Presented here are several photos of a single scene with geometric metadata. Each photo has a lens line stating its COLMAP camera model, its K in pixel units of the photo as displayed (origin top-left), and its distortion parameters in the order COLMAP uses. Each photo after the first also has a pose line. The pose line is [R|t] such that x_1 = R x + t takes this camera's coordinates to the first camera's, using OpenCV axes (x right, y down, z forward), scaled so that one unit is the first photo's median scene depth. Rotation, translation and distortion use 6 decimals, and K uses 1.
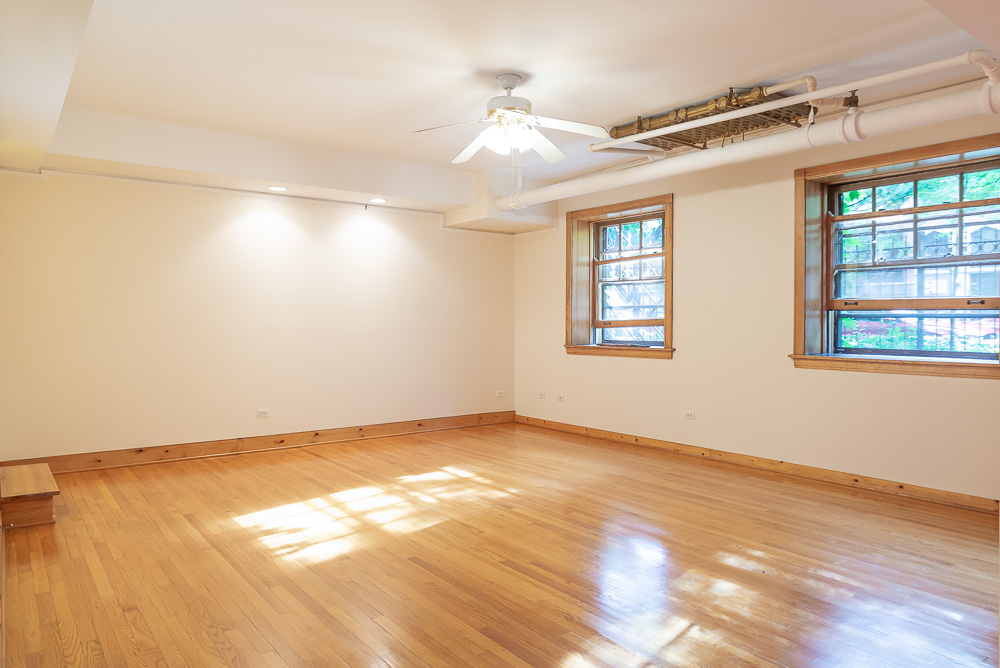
lens RADIAL K [[676.7, 0, 499.6], [0, 676.7, 332.1], [0, 0, 1]] dist [-0.010607, 0.006415]
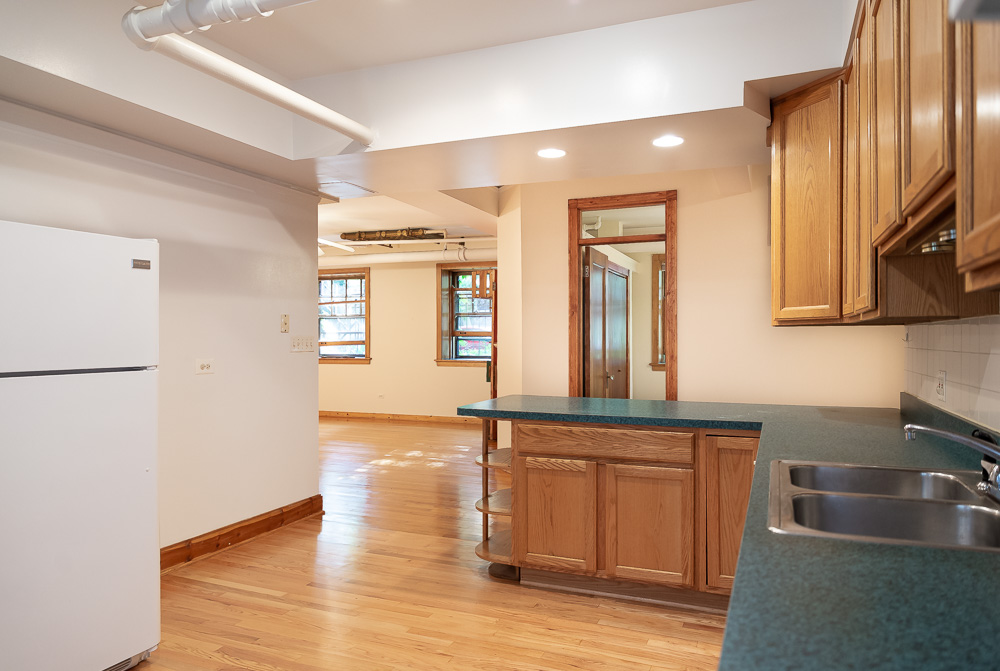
lens RADIAL K [[676.7, 0, 500.1], [0, 676.7, 337.9], [0, 0, 1]] dist [-0.010607, 0.006415]
pose [[0.863513, 0.001207, 0.504326, -0.358894], [0.009523, 0.999780, -0.018699, 0.009738], [-0.504237, 0.020949, 0.863311, -0.713260]]
